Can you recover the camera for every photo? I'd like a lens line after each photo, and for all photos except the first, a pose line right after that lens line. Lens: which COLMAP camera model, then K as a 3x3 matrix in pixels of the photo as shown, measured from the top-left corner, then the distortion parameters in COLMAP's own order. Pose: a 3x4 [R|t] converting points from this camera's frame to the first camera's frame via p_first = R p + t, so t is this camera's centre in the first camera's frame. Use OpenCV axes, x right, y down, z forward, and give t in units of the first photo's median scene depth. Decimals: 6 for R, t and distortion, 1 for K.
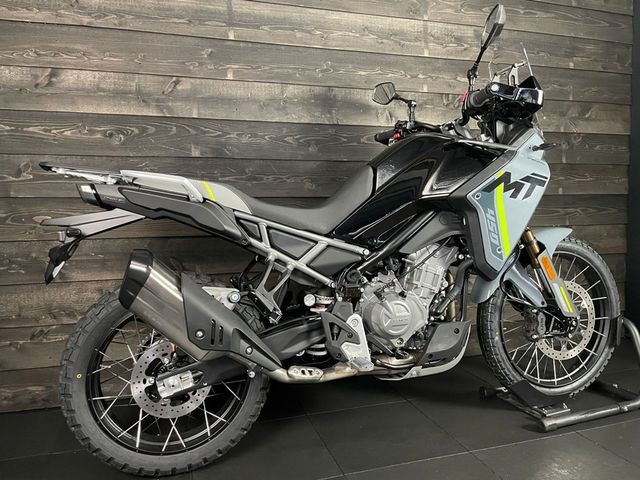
lens RADIAL K [[483.2, 0, 323.4], [0, 483.2, 237.2], [0, 0, 1]] dist [0.084948, -0.093468]
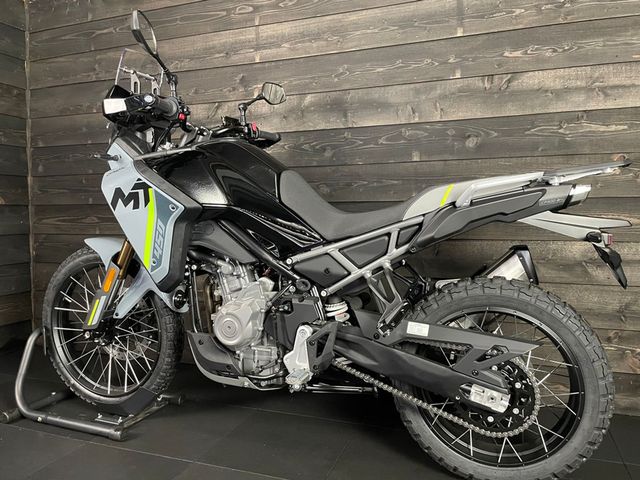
lens RADIAL K [[483.2, 0, 323.0], [0, 483.2, 235.9], [0, 0, 1]] dist [0.084948, -0.093468]
pose [[0.795997, 0.036539, -0.604197, 0.666142], [-0.043963, 0.999030, 0.002498, -0.016986], [0.603703, 0.024574, 0.796831, 0.224287]]
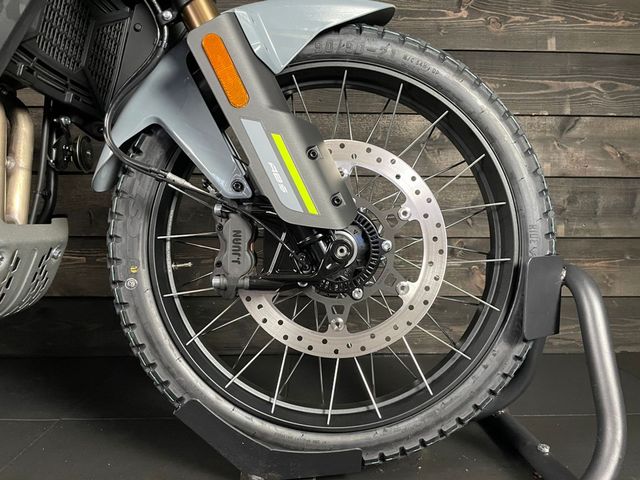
lens RADIAL K [[483.2, 0, 321.1], [0, 483.2, 248.8], [0, 0, 1]] dist [0.084948, -0.093468]
pose [[0.962748, 0.035691, -0.268033, 0.542860], [-0.033494, 0.999357, 0.012766, 0.156368], [0.268317, -0.003313, 0.963325, 0.619277]]
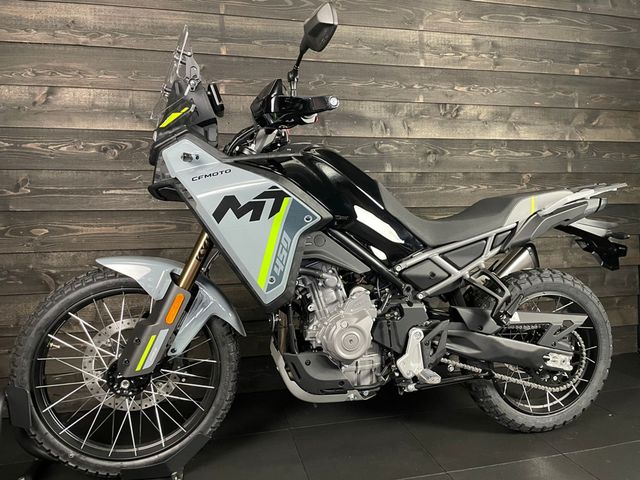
lens RADIAL K [[483.2, 0, 326.9], [0, 483.2, 237.0], [0, 0, 1]] dist [0.084948, -0.093468]
pose [[0.998003, 0.000805, -0.063167, 0.097663], [-0.001612, 0.999918, -0.012727, -0.013668], [0.063151, 0.012803, 0.997922, 0.004269]]
